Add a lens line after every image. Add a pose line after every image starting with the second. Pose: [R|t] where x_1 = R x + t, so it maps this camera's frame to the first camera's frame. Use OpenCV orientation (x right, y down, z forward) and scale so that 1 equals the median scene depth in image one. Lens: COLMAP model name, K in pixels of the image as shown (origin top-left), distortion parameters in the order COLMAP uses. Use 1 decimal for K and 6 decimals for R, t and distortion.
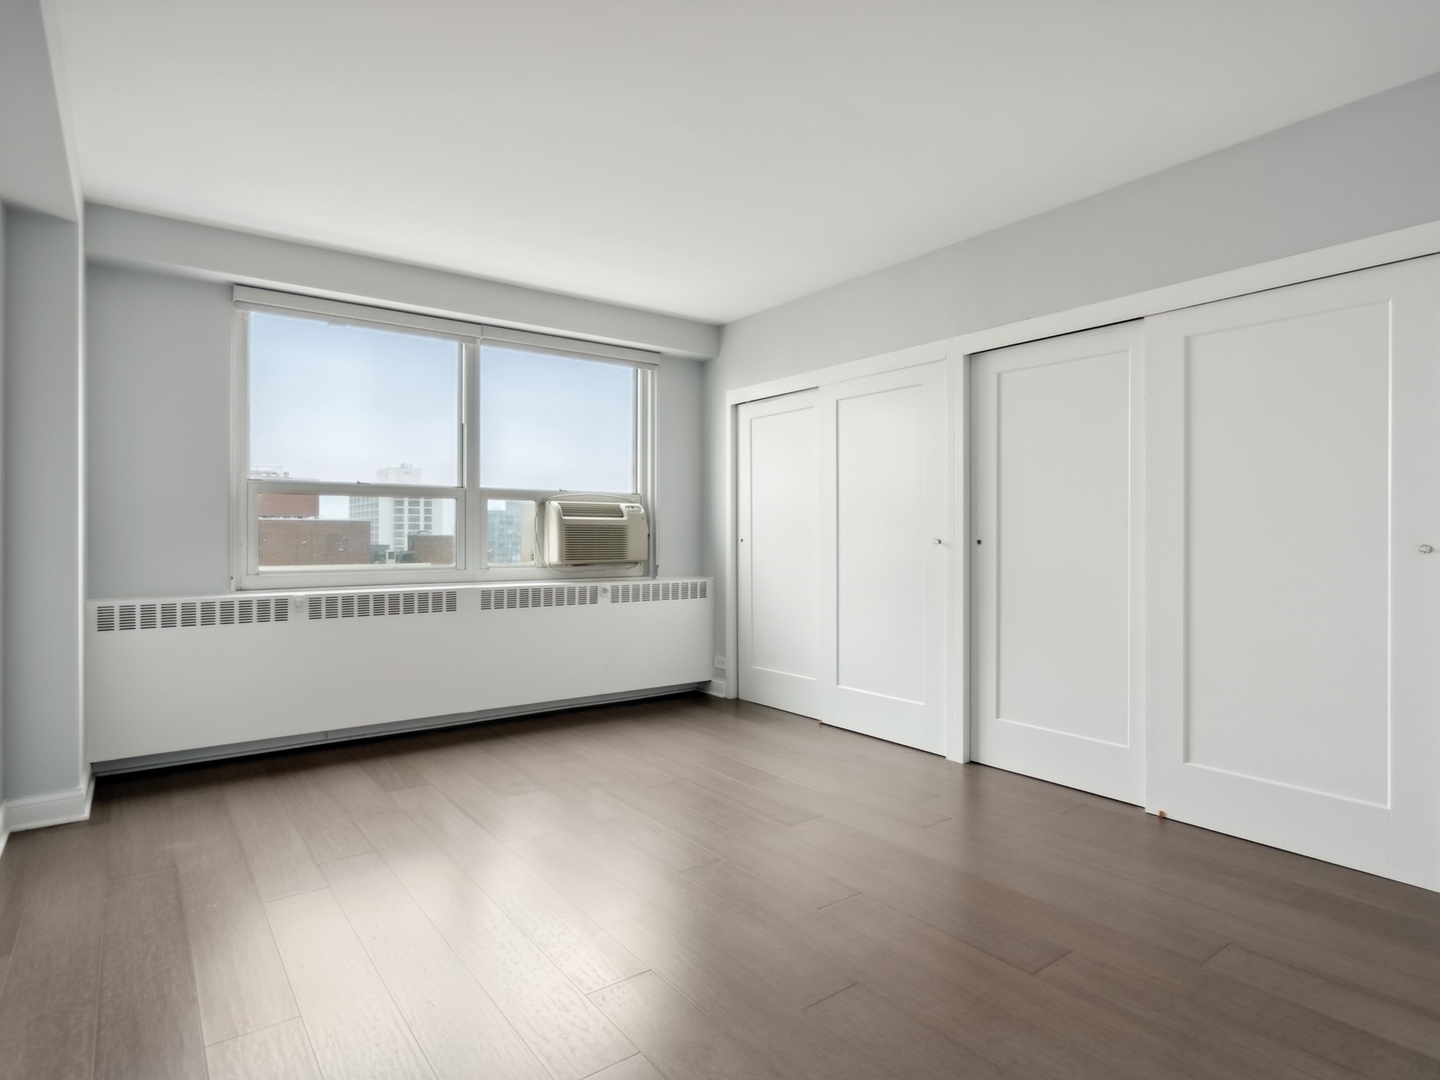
lens RADIAL K [[787.8, 0, 725.1], [0, 787.8, 531.8], [0, 0, 1]] dist [-0.003790, -0.000358]
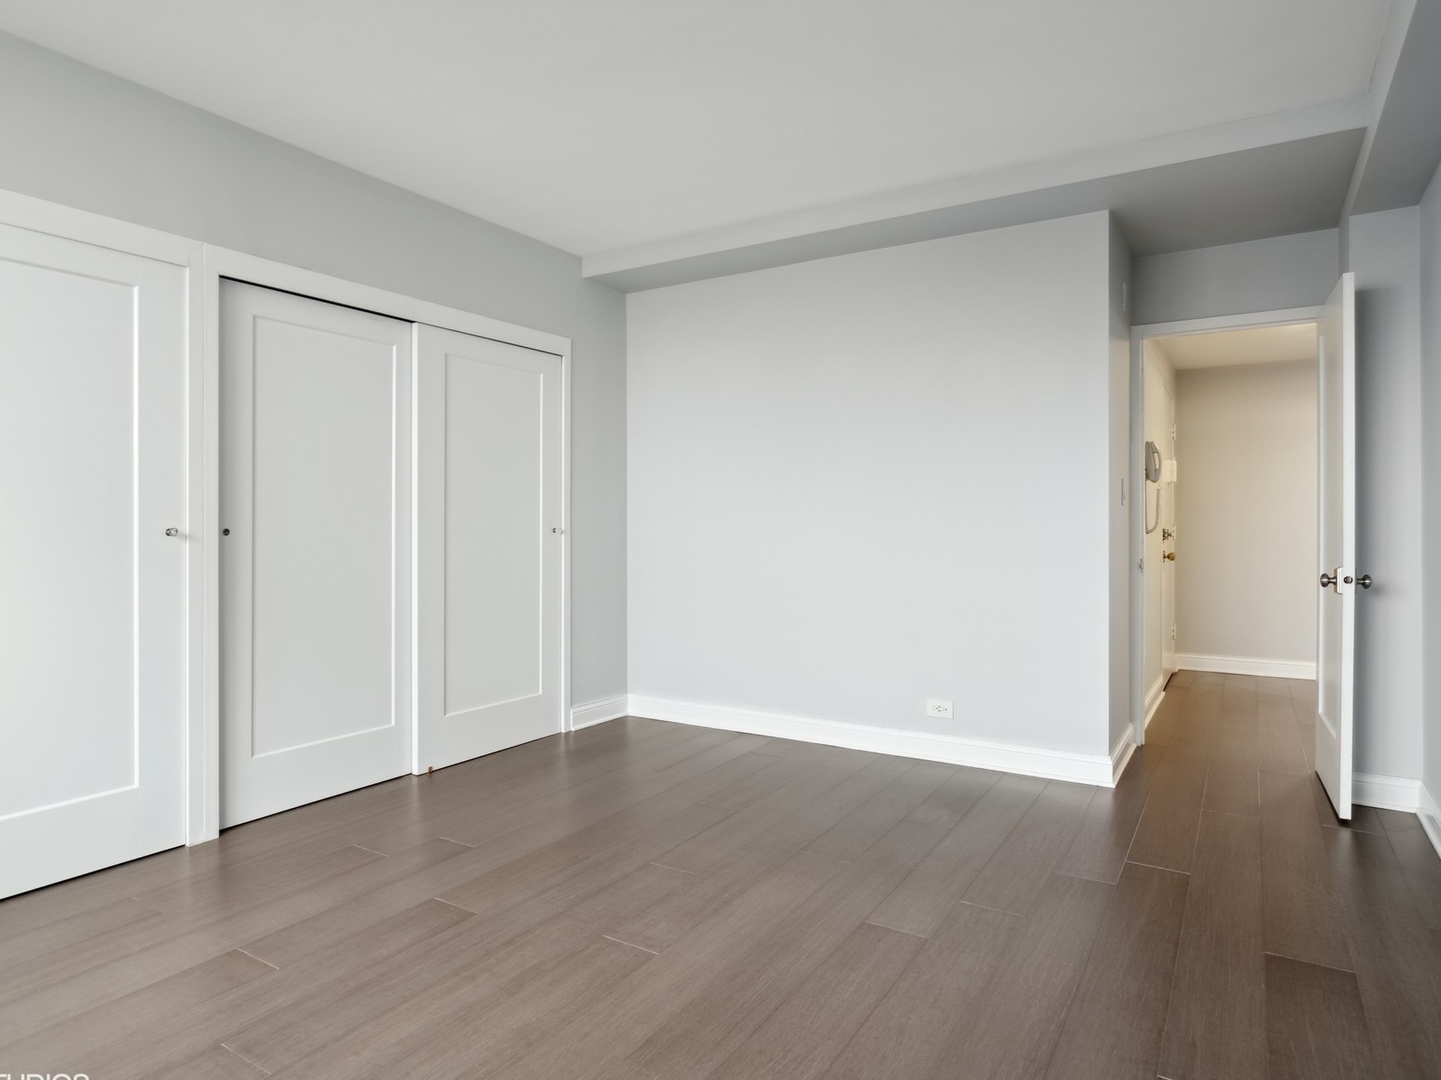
lens RADIAL K [[869.7, 0, 727.0], [0, 869.7, 537.0], [0, 0, 1]] dist [-0.027978, 0.001188]
pose [[-0.374241, -0.013850, 0.927228, -0.618365], [-0.000590, 0.999892, 0.014697, 0.005770], [-0.927331, 0.004954, -0.374208, 0.876934]]
